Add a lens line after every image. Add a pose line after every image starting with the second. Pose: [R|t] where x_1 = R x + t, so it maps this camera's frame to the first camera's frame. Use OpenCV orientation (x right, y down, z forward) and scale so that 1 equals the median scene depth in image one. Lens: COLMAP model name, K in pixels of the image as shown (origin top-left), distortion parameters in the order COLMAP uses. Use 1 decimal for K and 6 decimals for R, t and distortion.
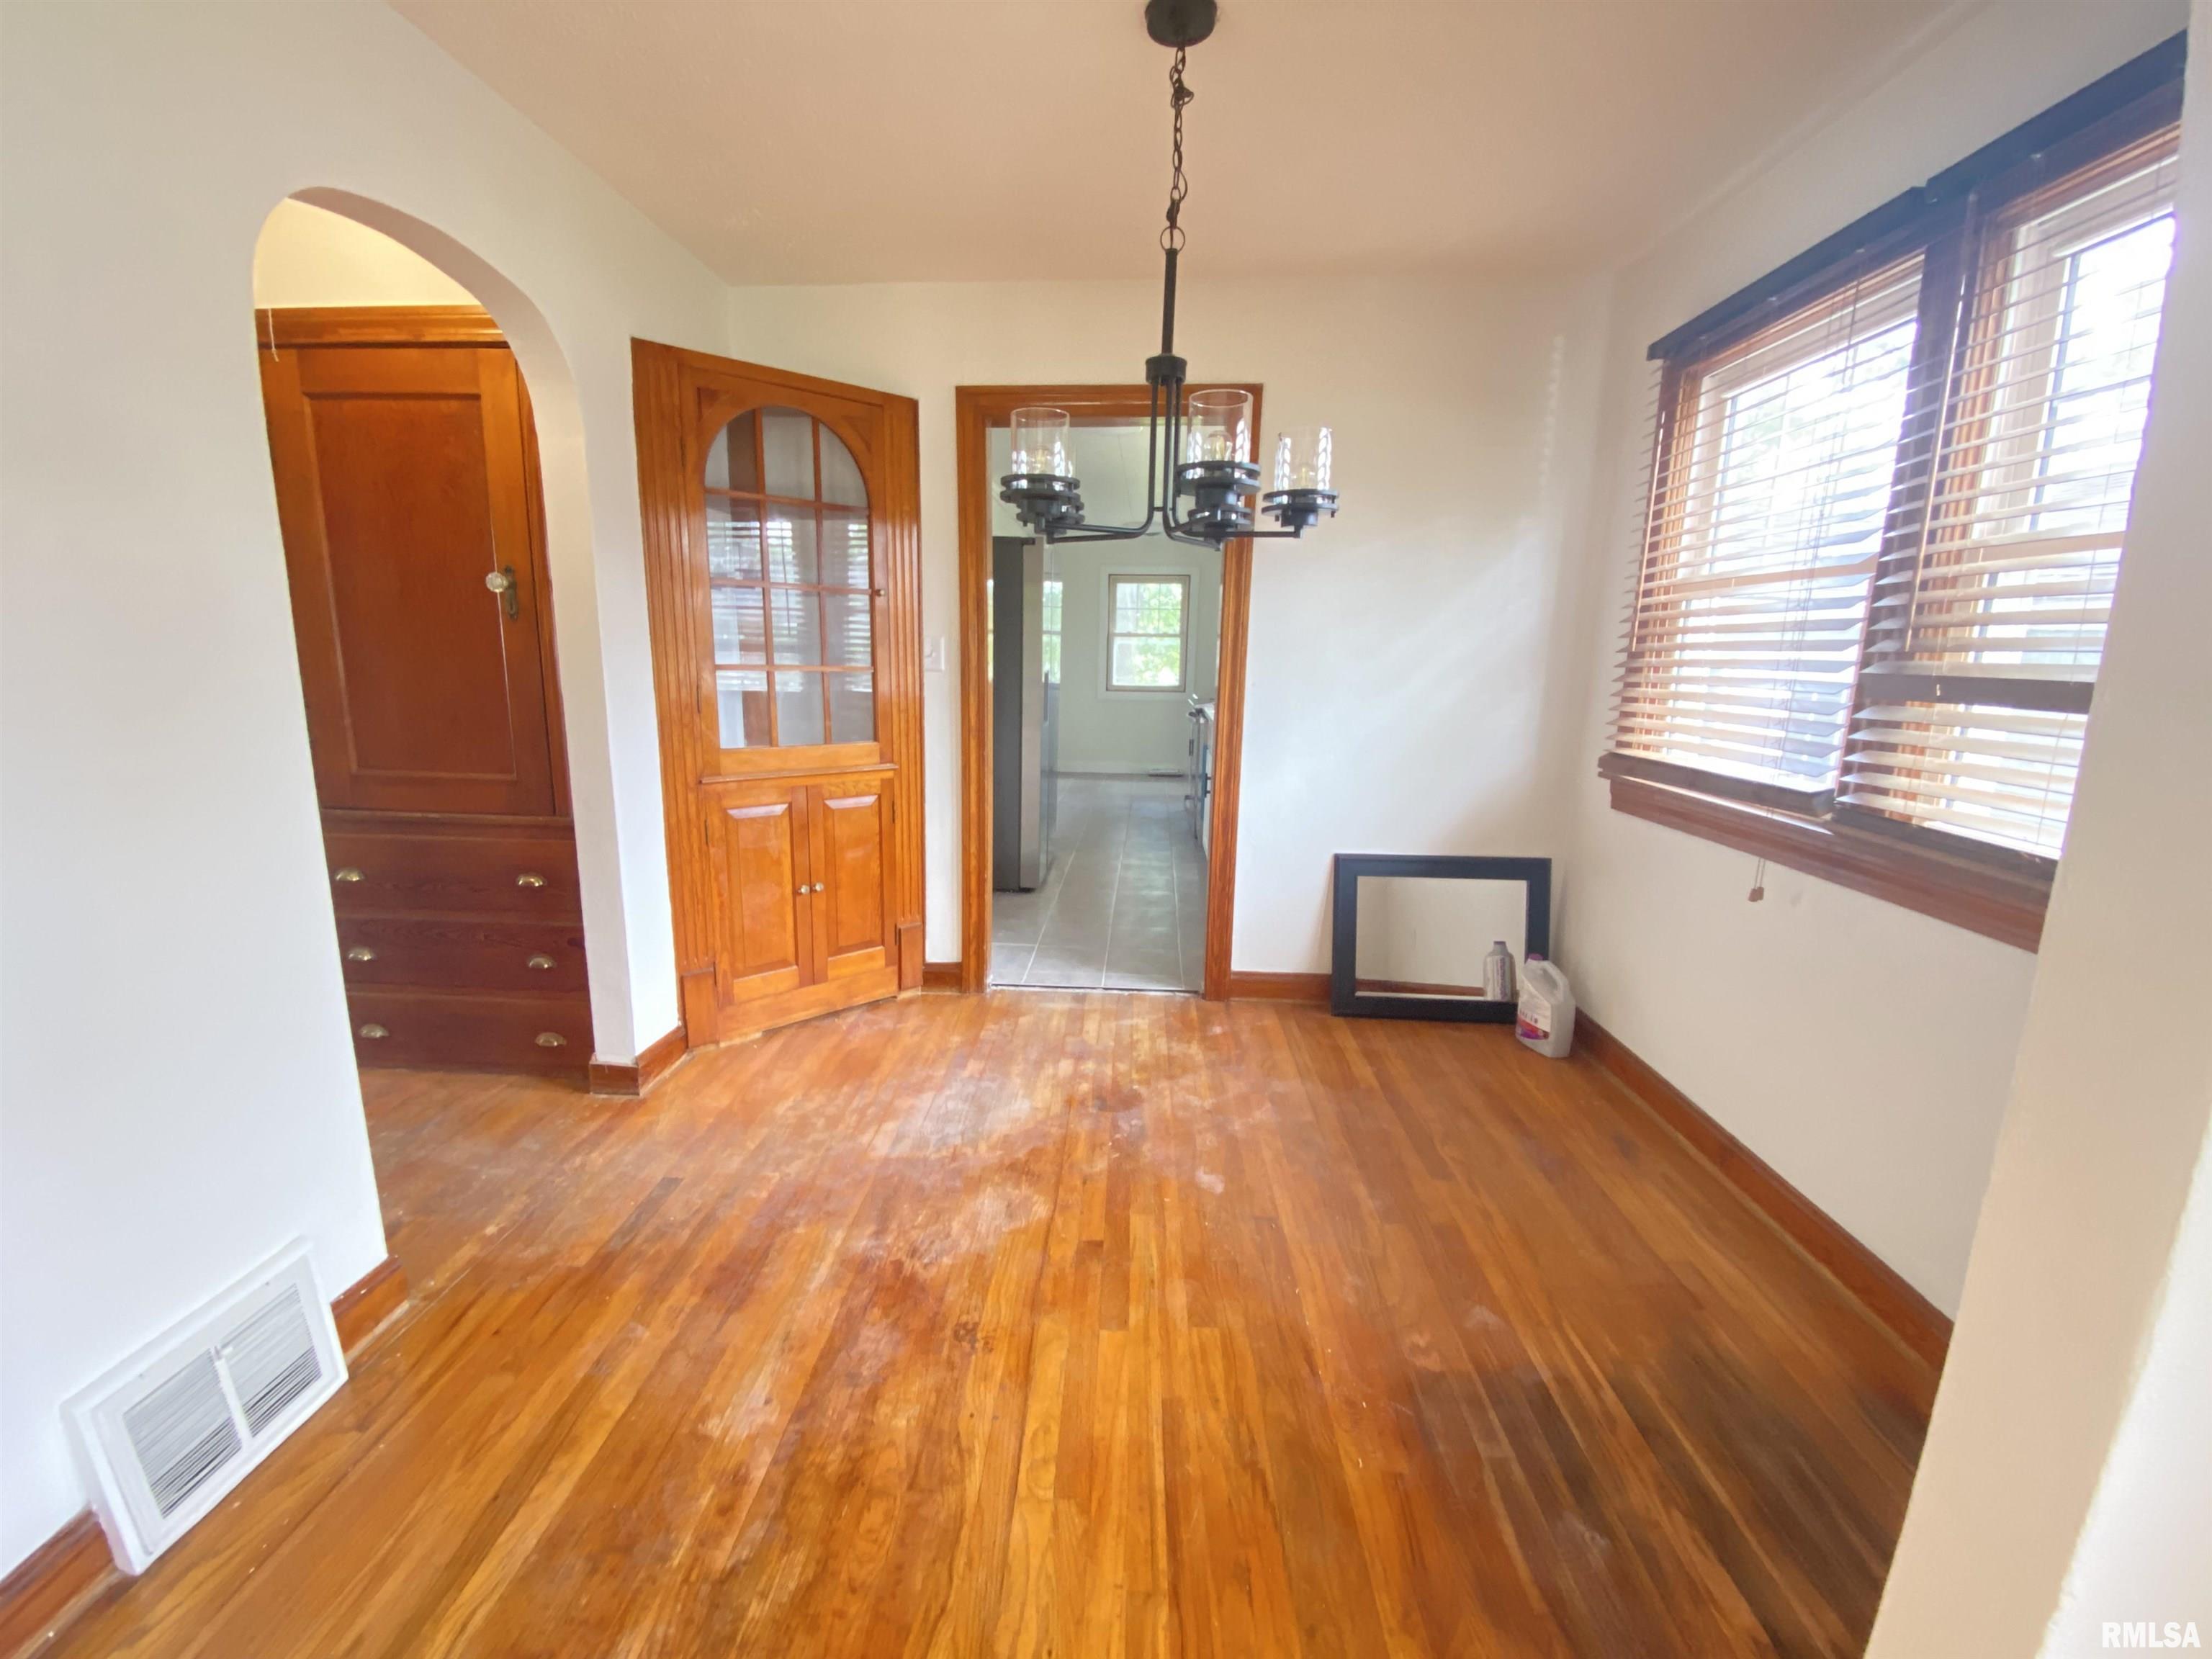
lens RADIAL K [[912.6, 0, 1090.1], [0, 912.6, 823.1], [0, 0, 1]] dist [0.009664, -0.000813]
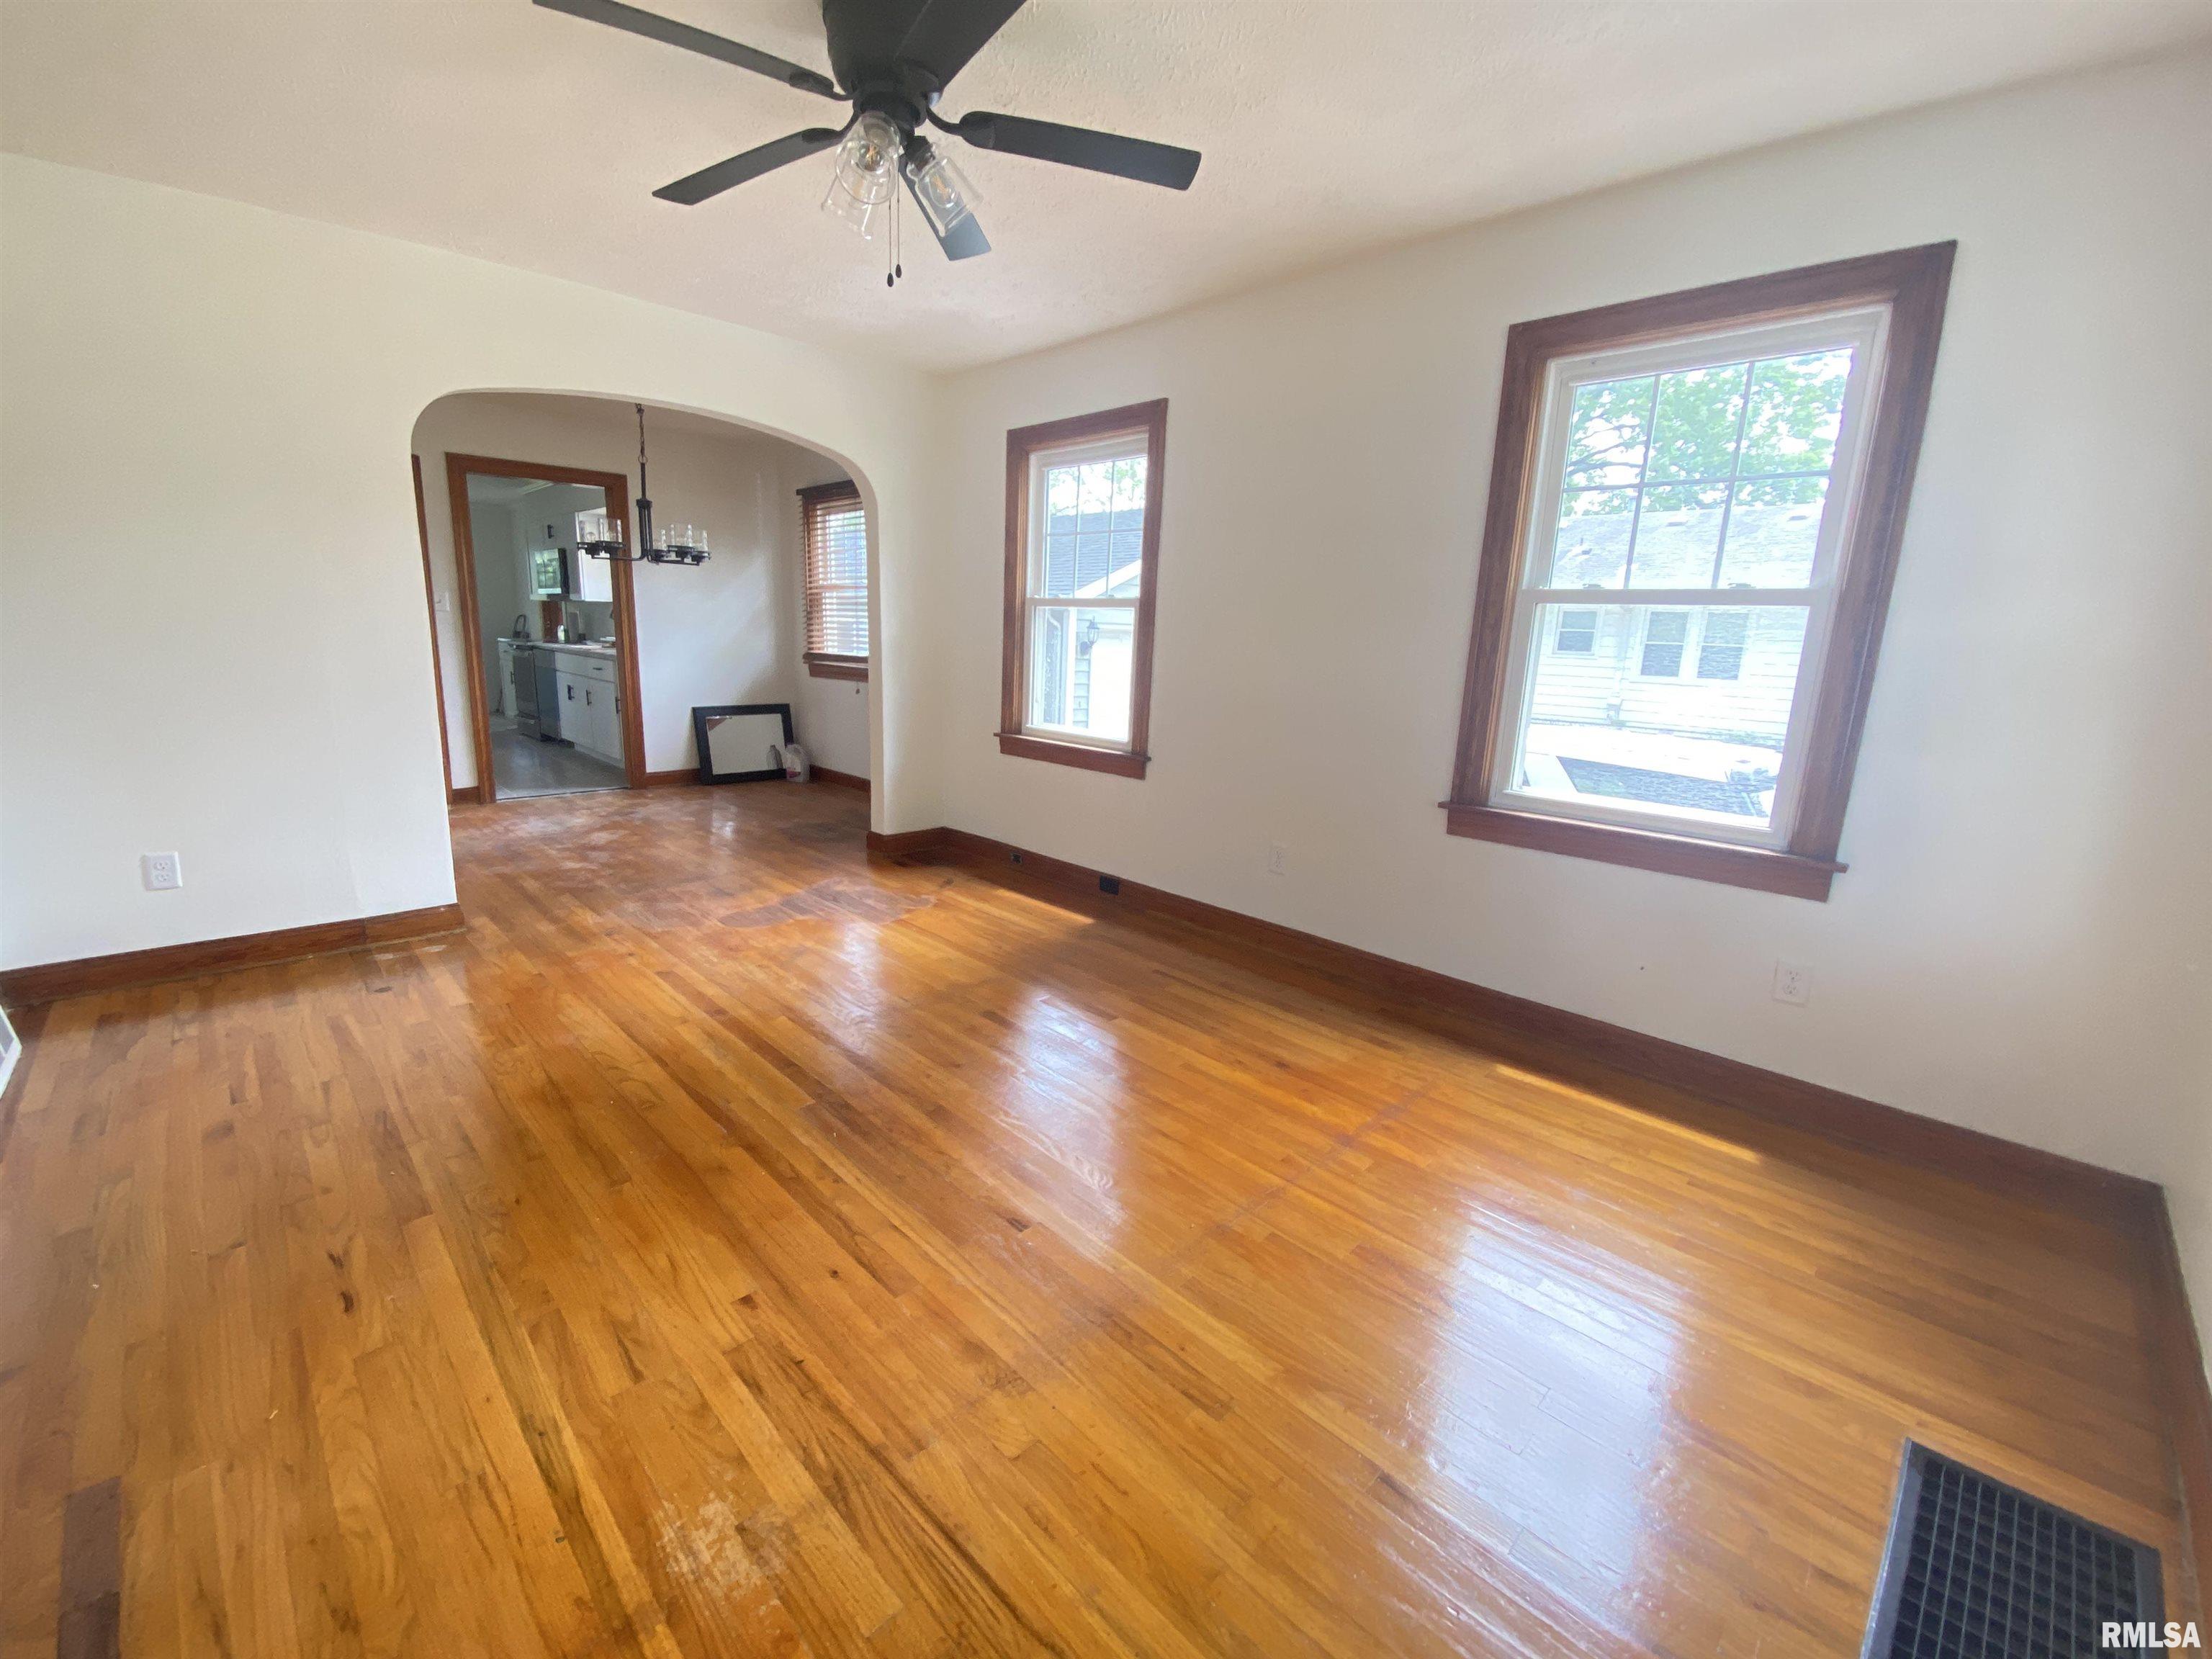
lens RADIAL K [[912.6, 0, 1100.7], [0, 912.6, 820.2], [0, 0, 1]] dist [0.009664, -0.000813]
pose [[0.667985, -0.142158, 0.730471, -0.756958], [0.119494, 0.989337, 0.083263, 0.255358], [-0.734518, 0.031669, 0.677849, -1.224967]]
